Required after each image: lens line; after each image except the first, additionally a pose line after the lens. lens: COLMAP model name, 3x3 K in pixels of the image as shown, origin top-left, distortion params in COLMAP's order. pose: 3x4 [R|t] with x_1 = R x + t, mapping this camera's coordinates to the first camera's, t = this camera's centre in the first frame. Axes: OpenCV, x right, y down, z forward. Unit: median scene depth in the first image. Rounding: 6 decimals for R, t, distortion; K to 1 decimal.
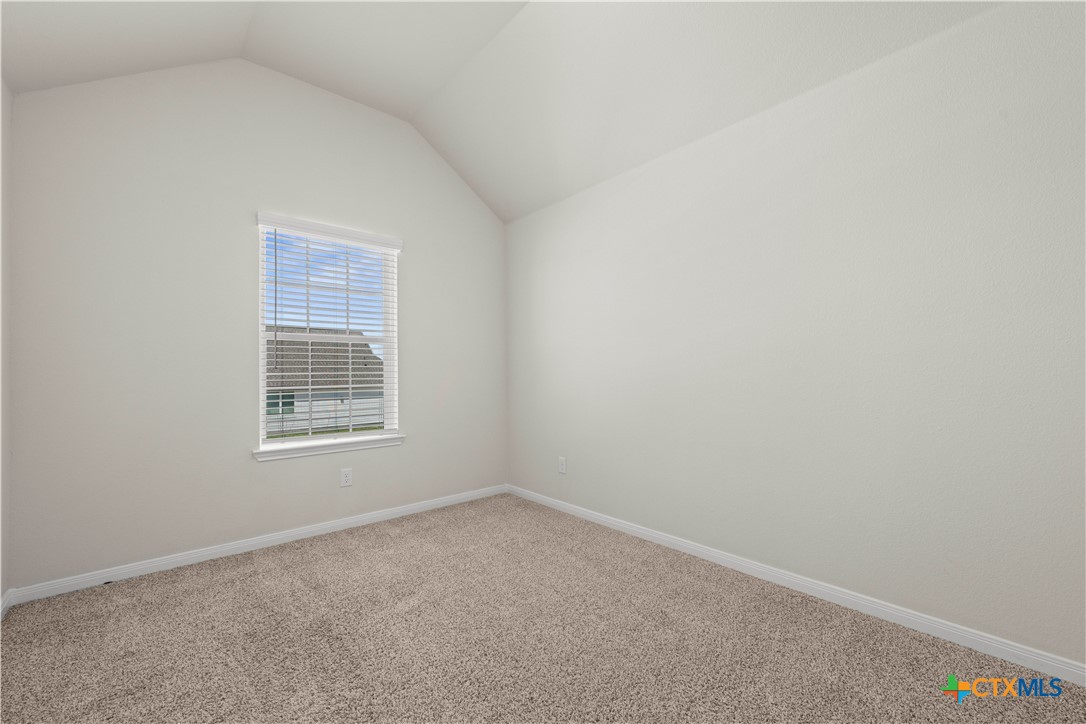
lens RADIAL K [[435.1, 0, 565.2], [0, 435.1, 368.9], [0, 0, 1]] dist [0.003153, -0.001366]
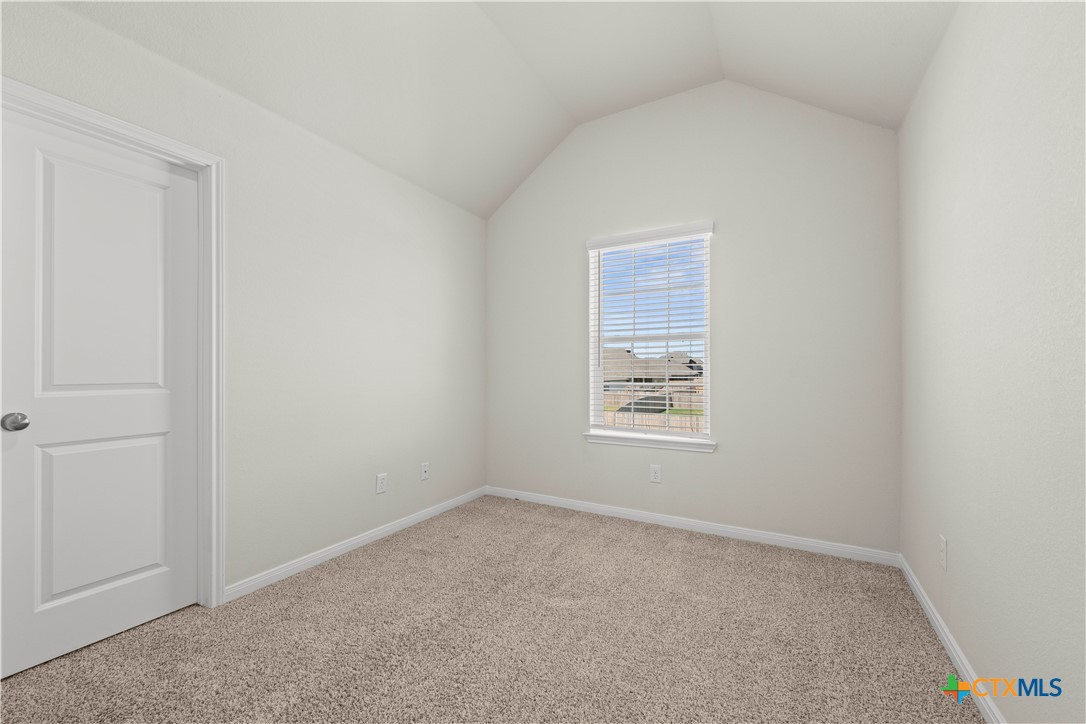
lens RADIAL K [[435.1, 0, 543.9], [0, 435.1, 368.9], [0, 0, 1]] dist [0.003153, -0.001366]
pose [[0.305763, 0.001771, -0.952106, 0.412284], [0.005642, 0.999977, 0.003672, -0.001391], [0.952091, -0.006495, 0.305747, 0.469375]]
